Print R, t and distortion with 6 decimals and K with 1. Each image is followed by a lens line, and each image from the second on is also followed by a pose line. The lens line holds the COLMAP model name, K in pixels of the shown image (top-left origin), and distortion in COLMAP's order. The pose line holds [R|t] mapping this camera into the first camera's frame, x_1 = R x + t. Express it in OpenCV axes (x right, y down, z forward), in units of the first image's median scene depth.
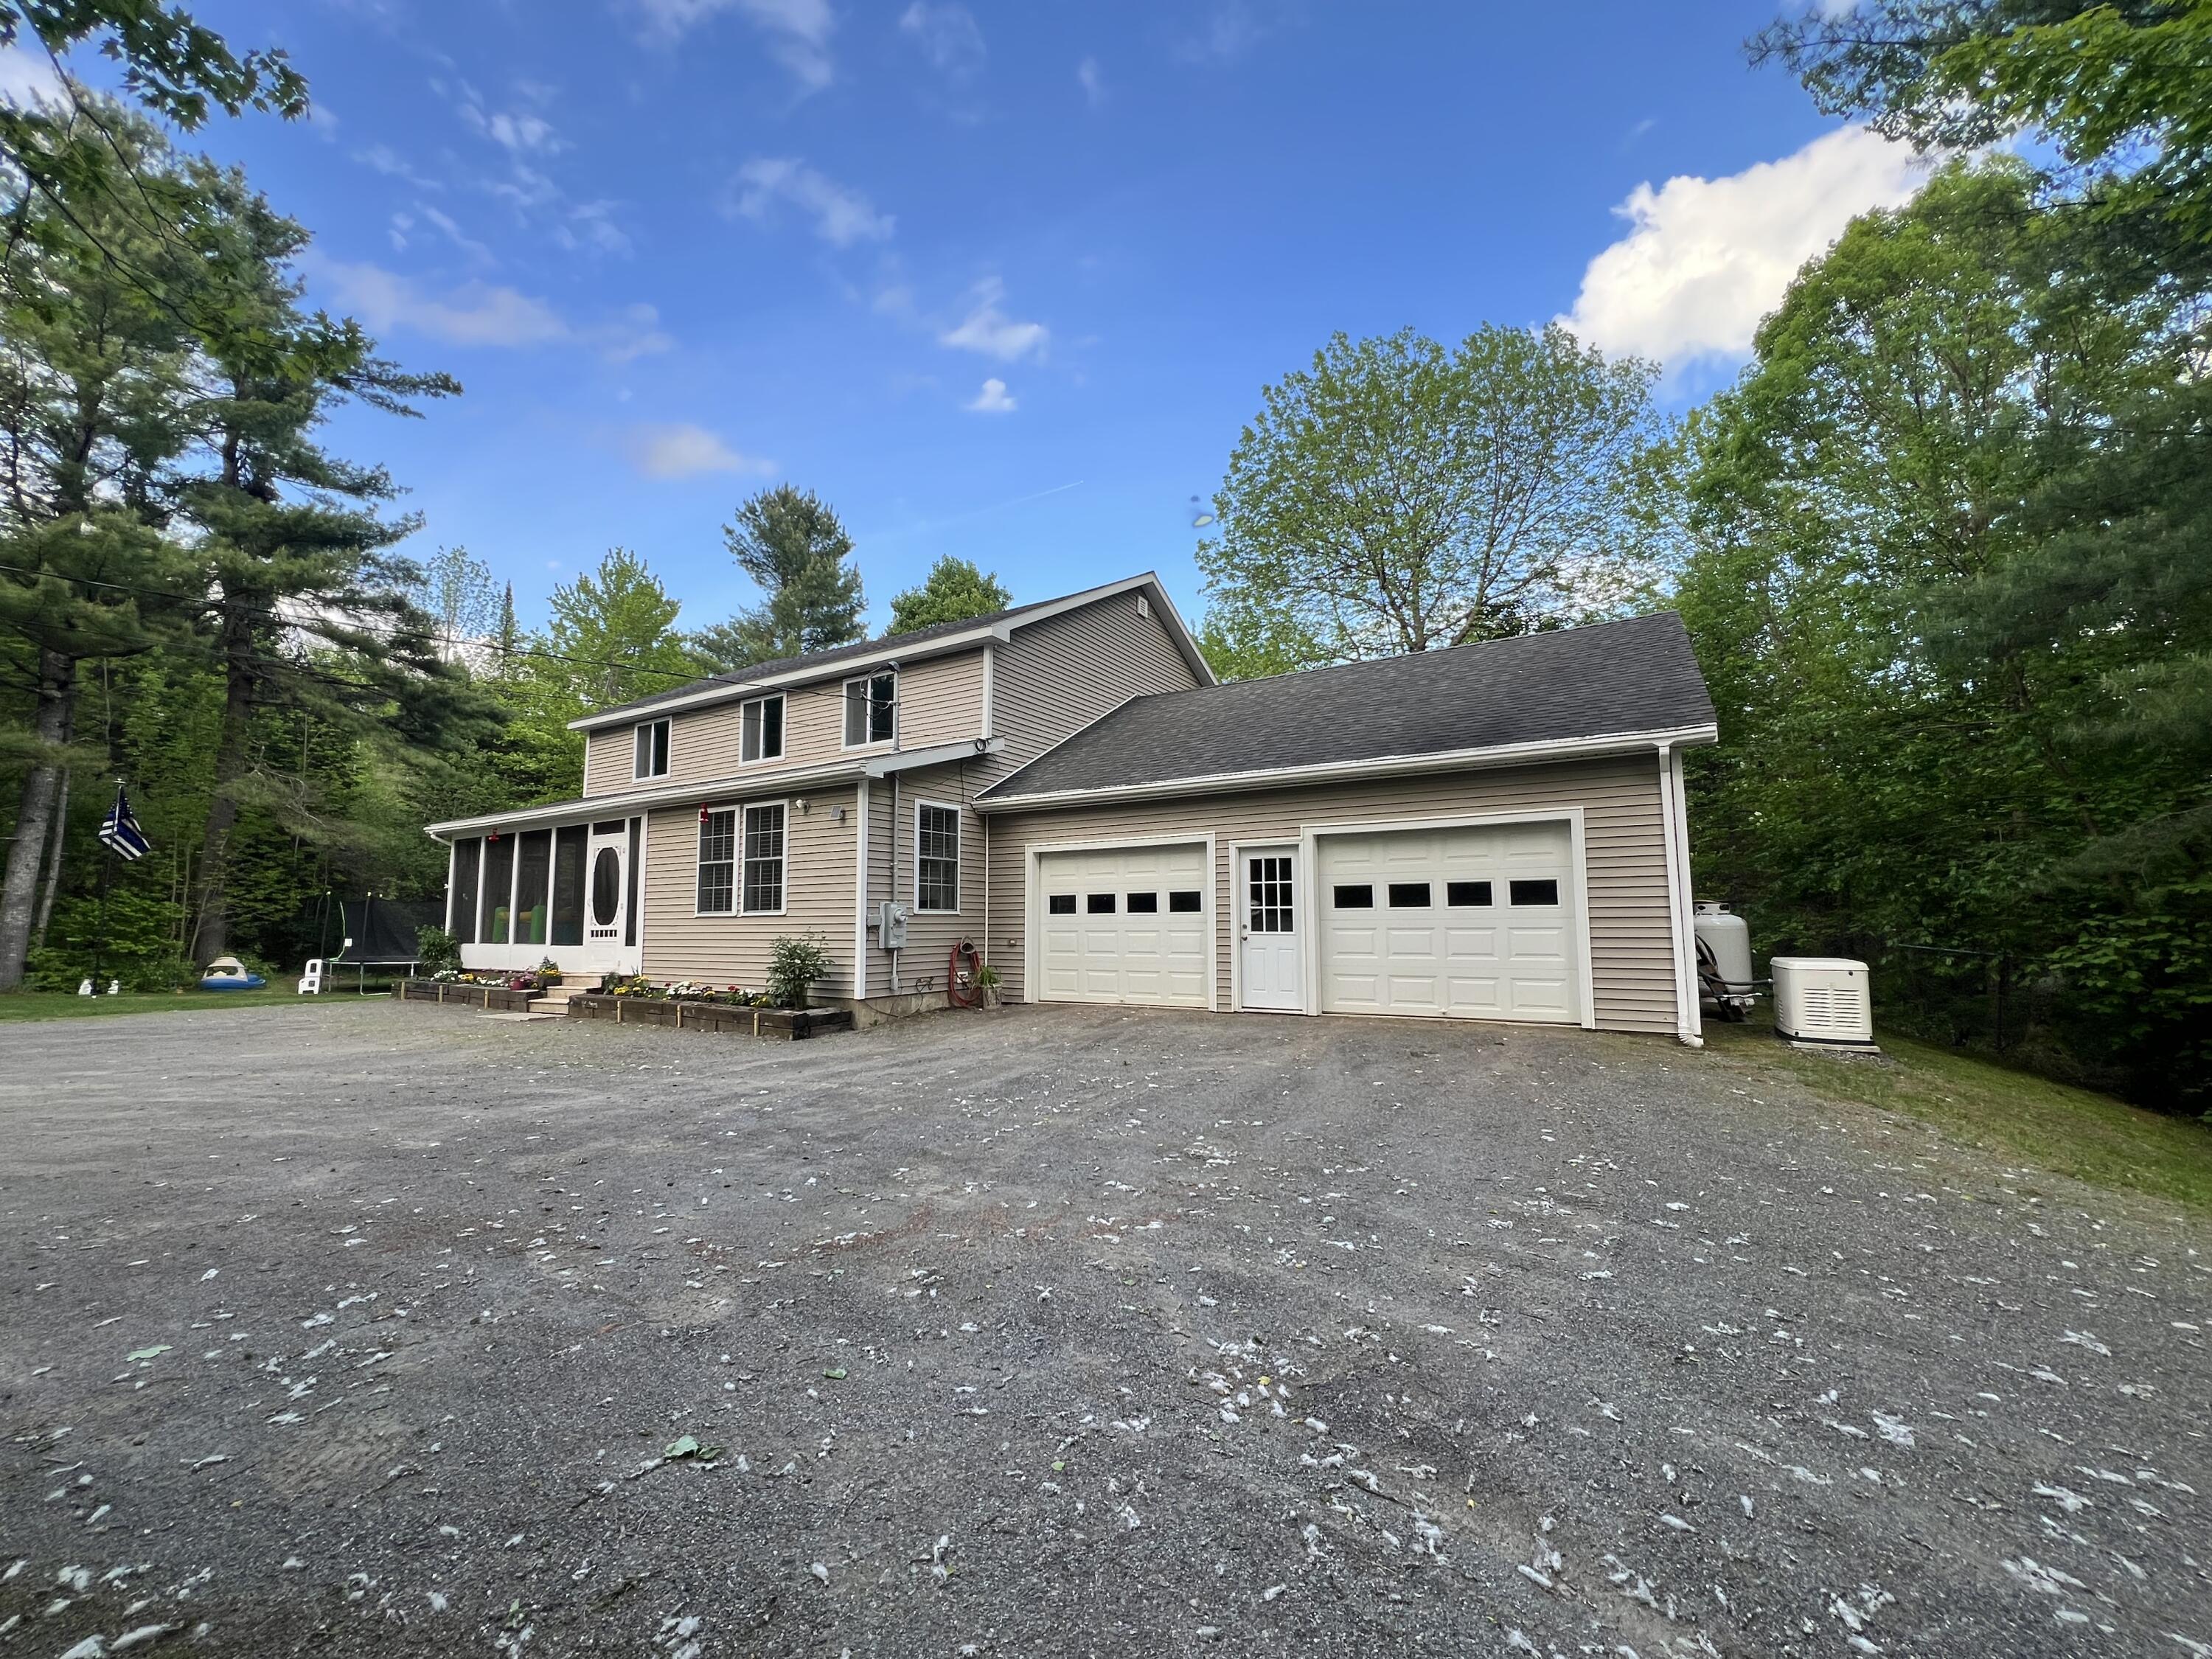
lens RADIAL K [[887.1, 0, 1100.6], [0, 887.1, 827.9], [0, 0, 1]] dist [-0.003388, 0.001207]
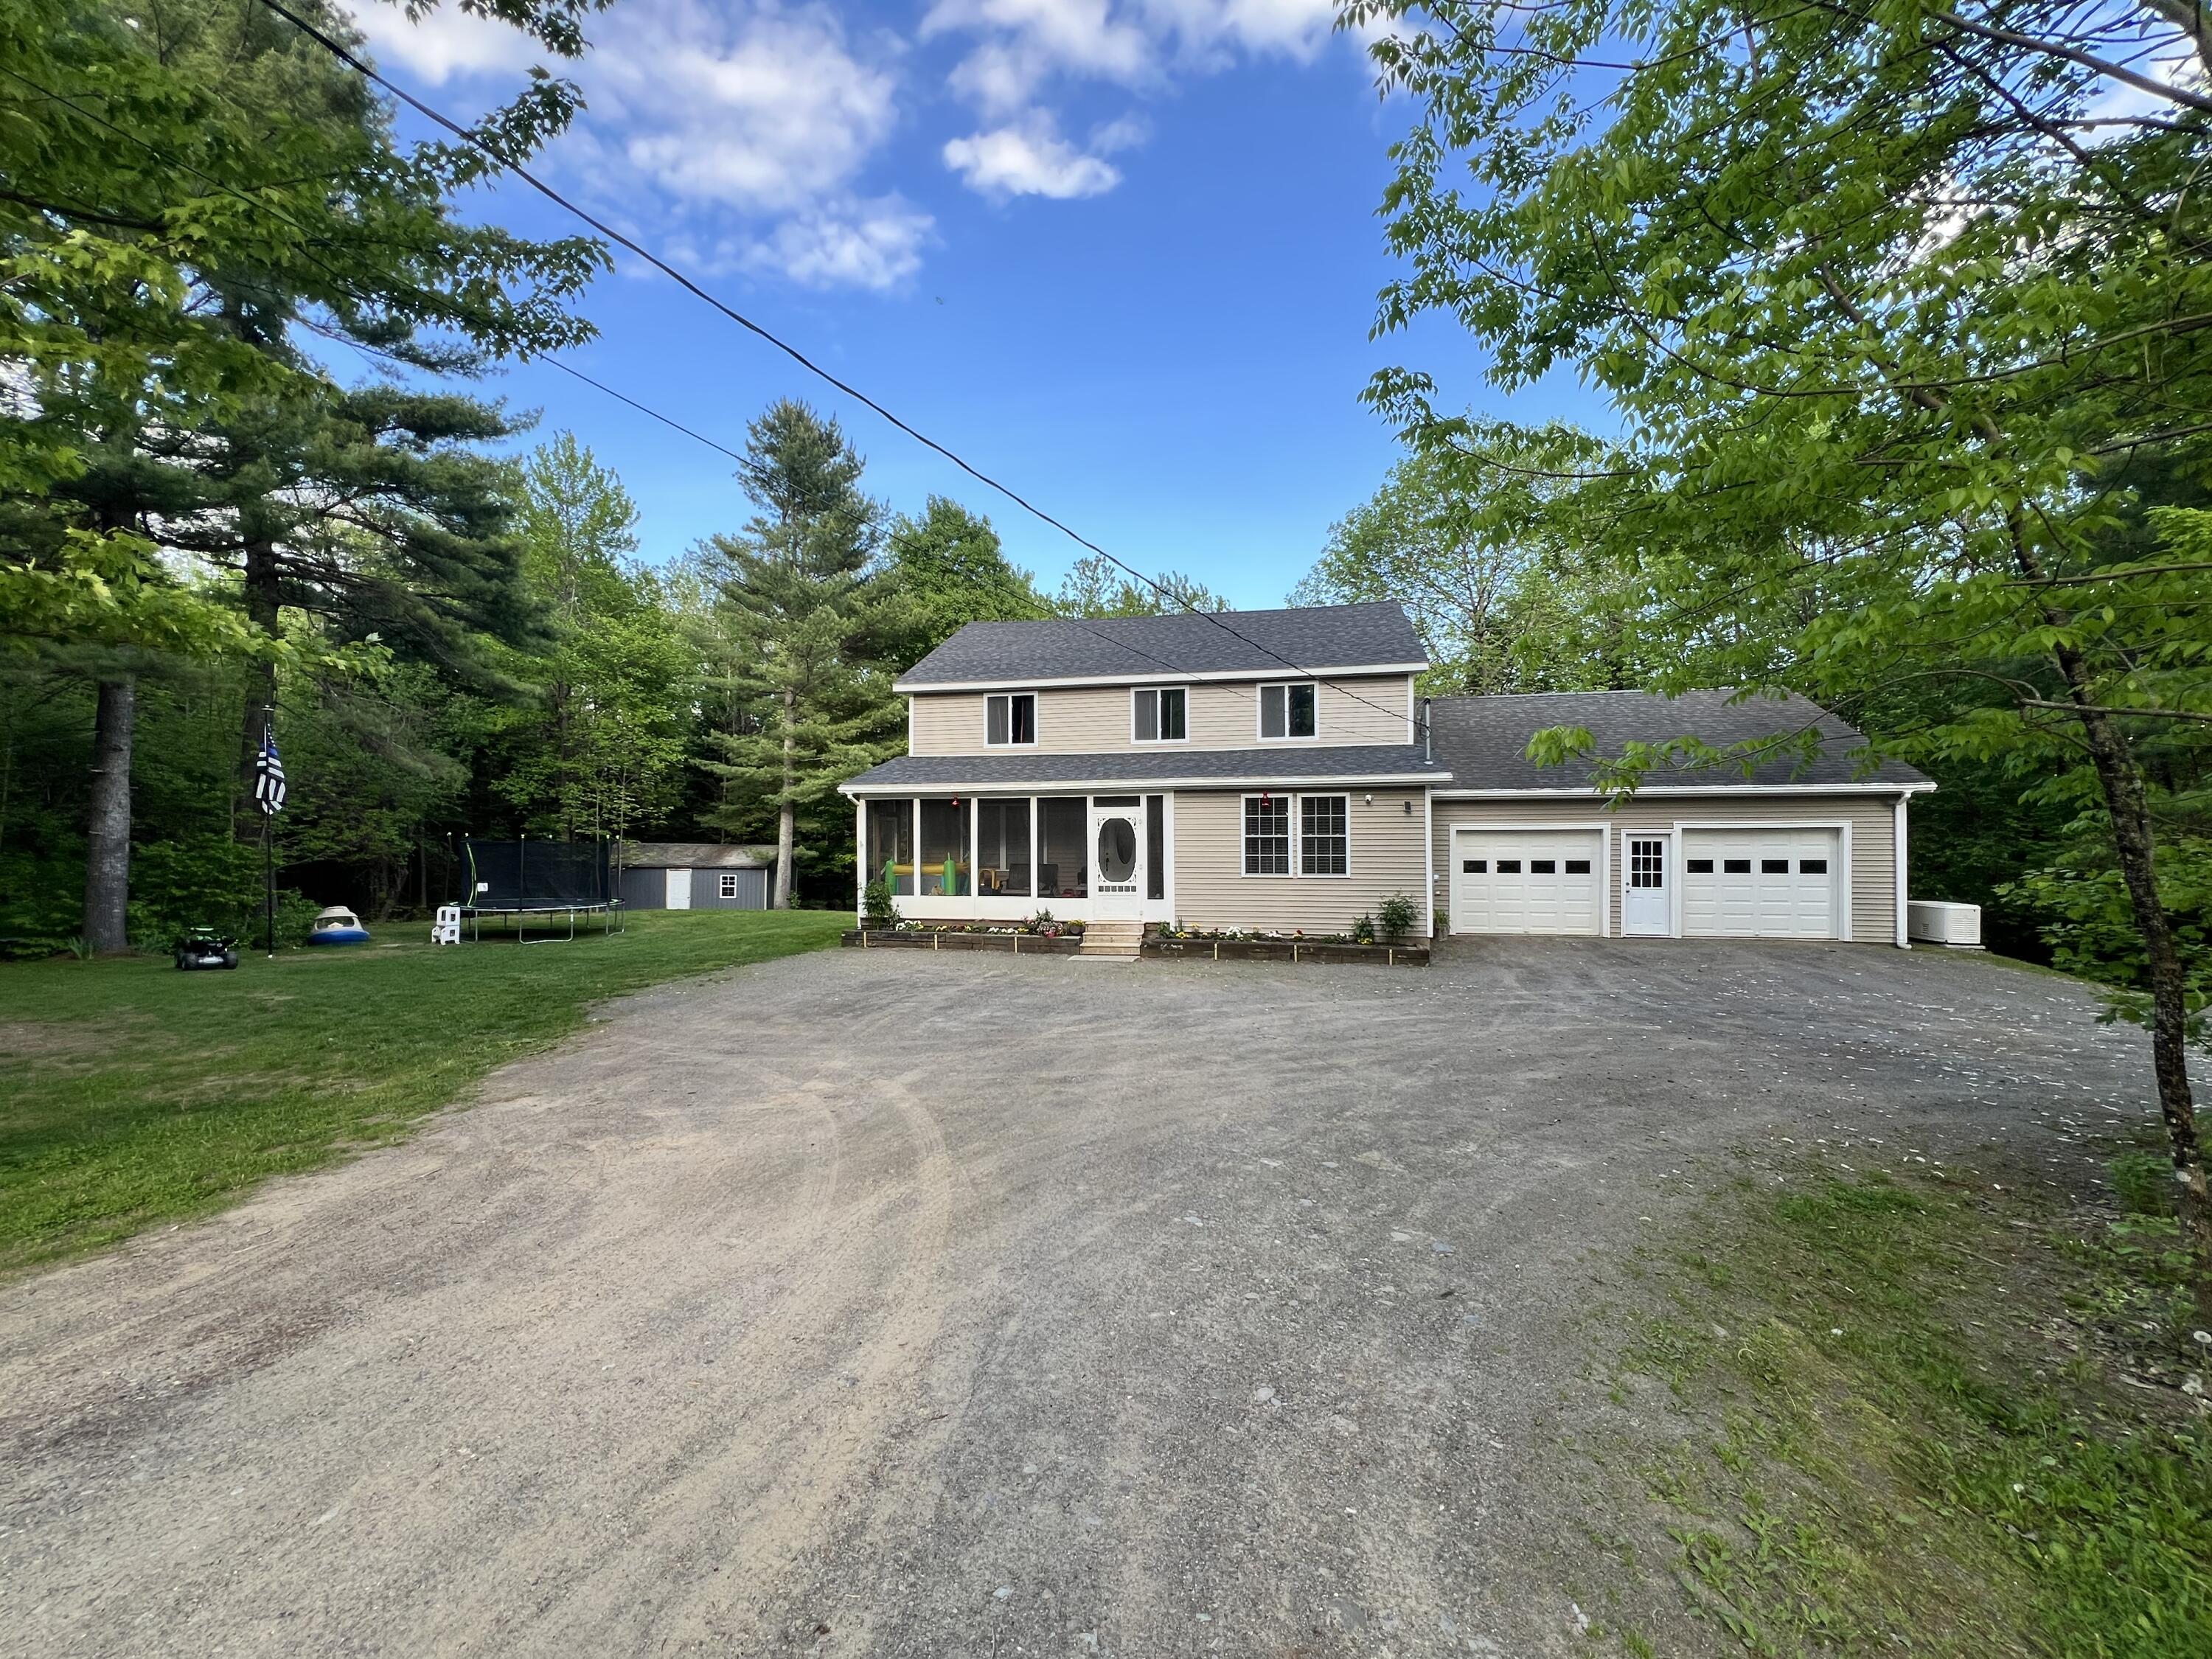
lens RADIAL K [[887.1, 0, 1097.6], [0, 887.1, 831.9], [0, 0, 1]] dist [-0.003388, 0.001207]
pose [[0.944454, 0.007717, 0.328553, -1.149991], [-0.039815, 0.995047, 0.091080, -0.080273], [-0.326223, -0.099102, 0.940084, -0.153953]]
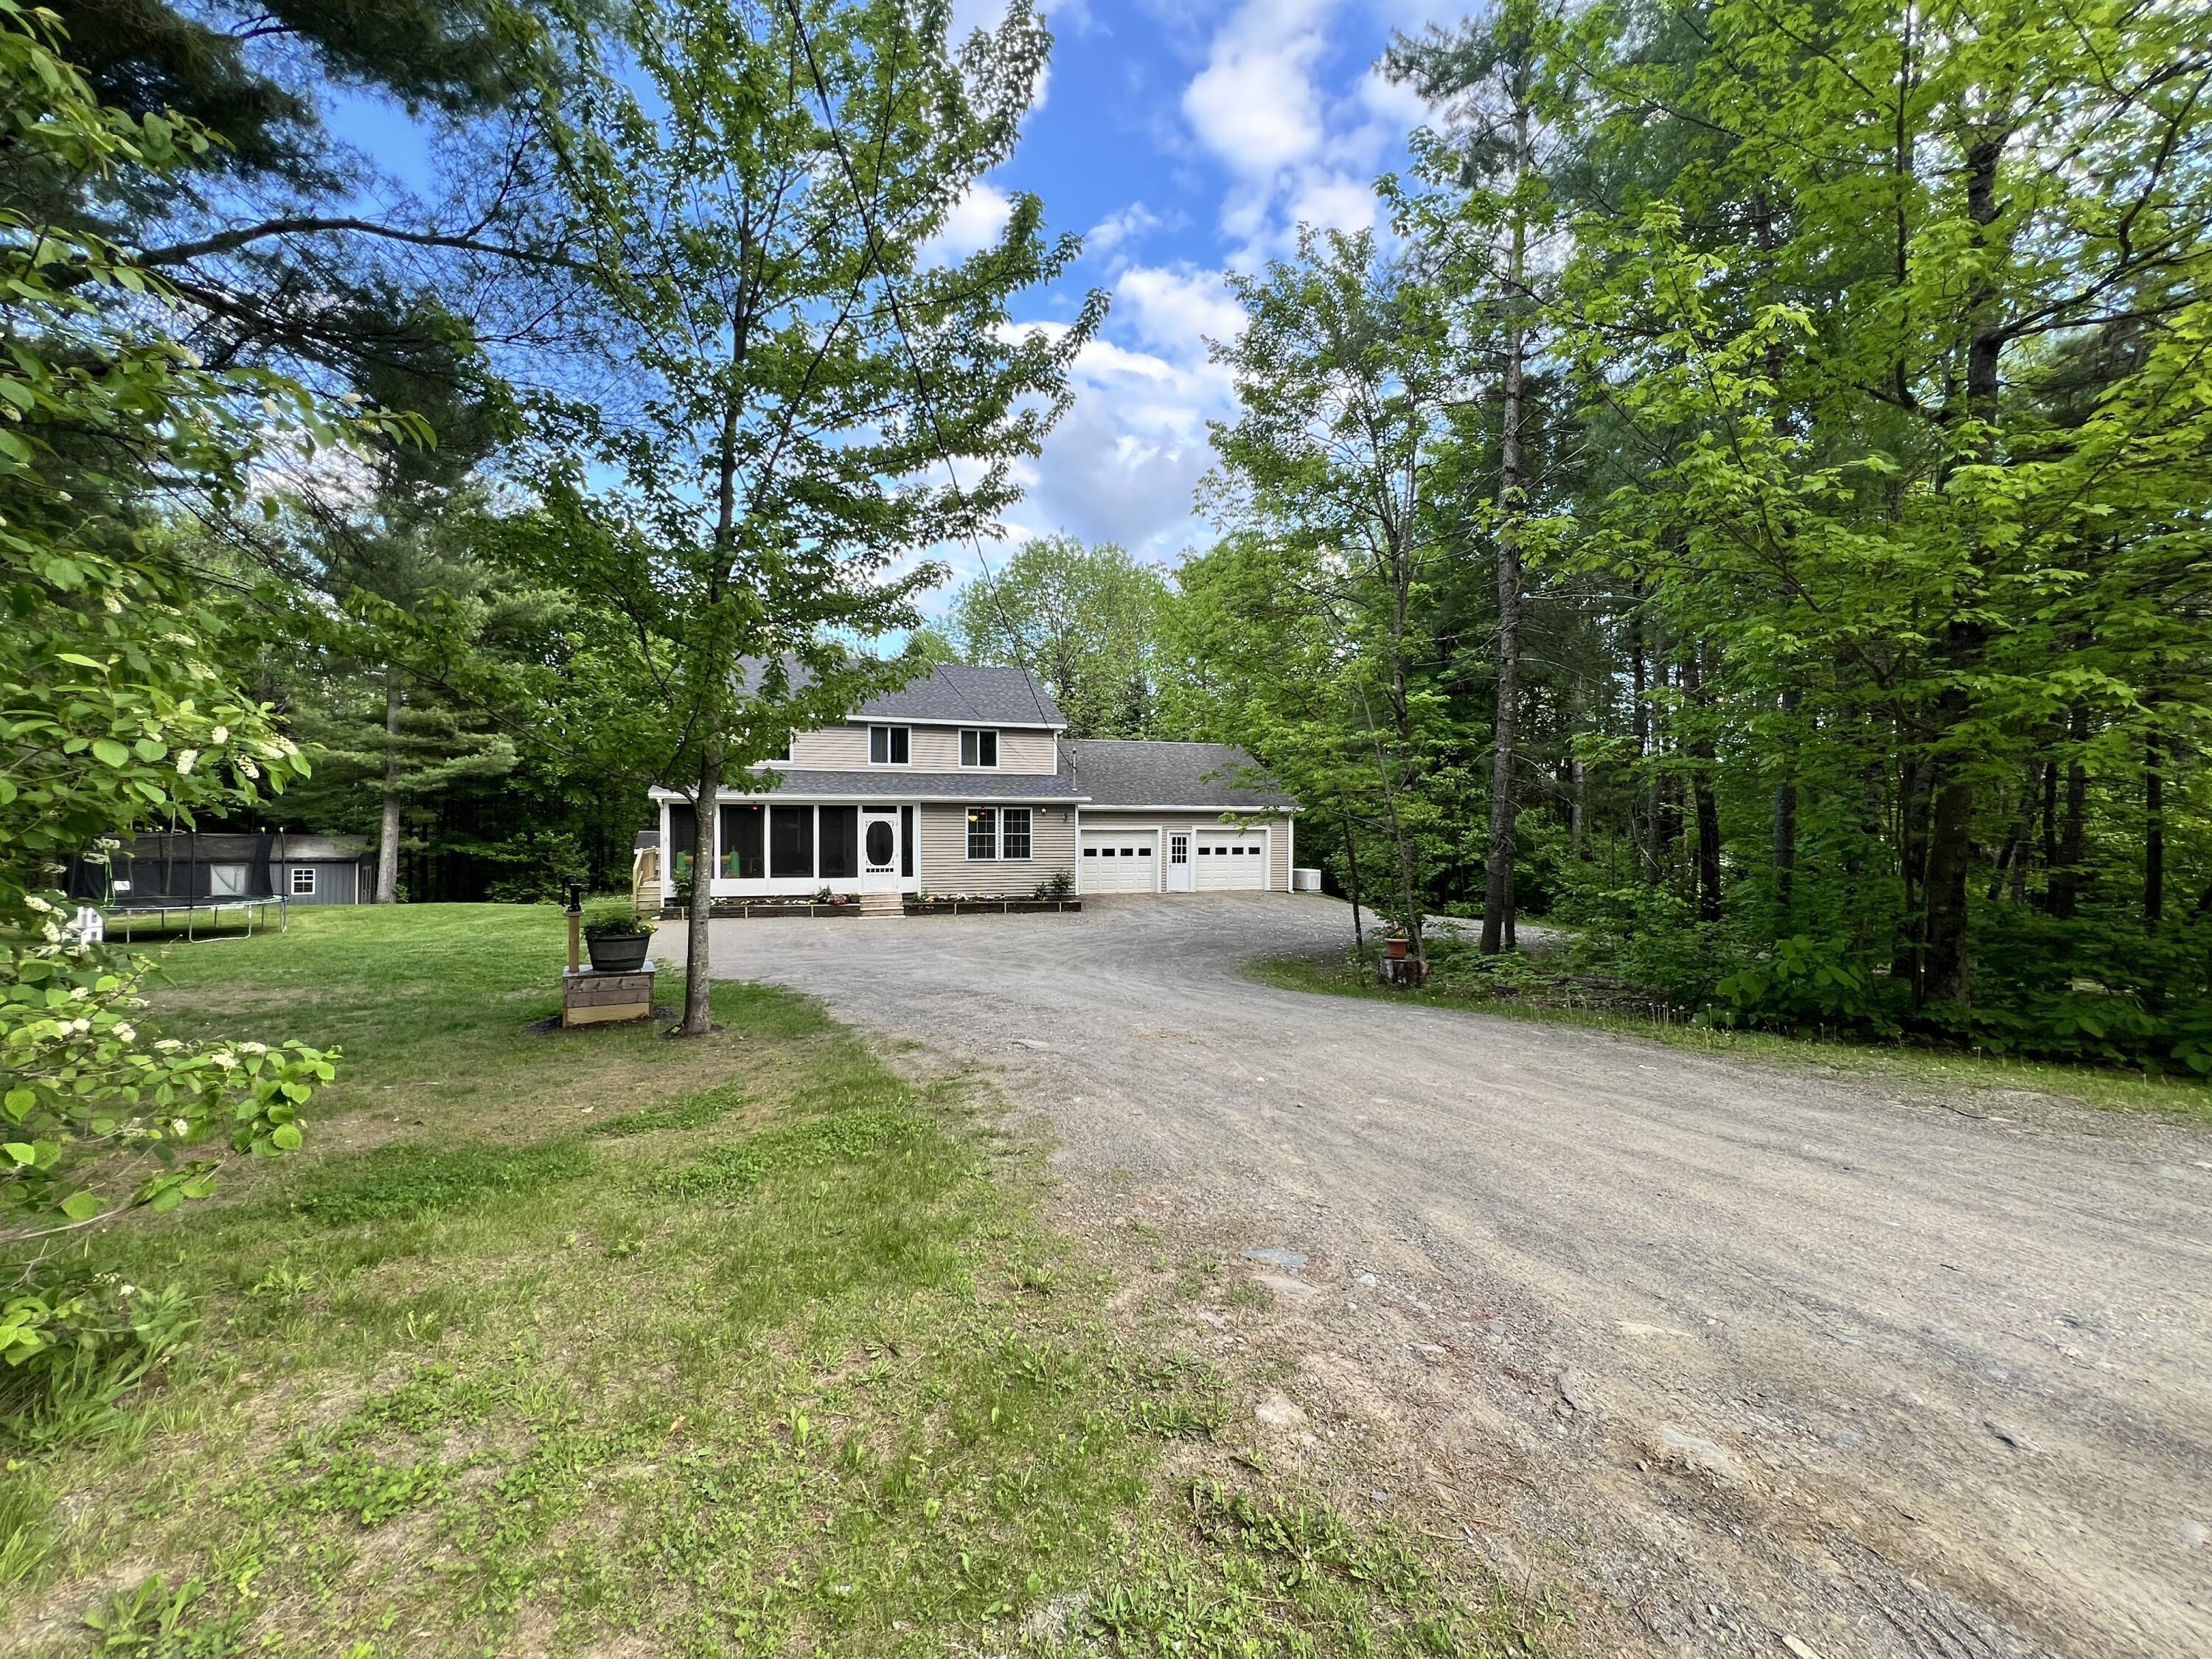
lens RADIAL K [[887.1, 0, 1099.5], [0, 887.1, 833.3], [0, 0, 1]] dist [-0.003388, 0.001207]
pose [[0.643027, 0.003209, 0.765837, -1.890014], [-0.091184, 0.993199, 0.072399, -0.140095], [-0.760396, -0.116386, 0.638946, -0.514369]]
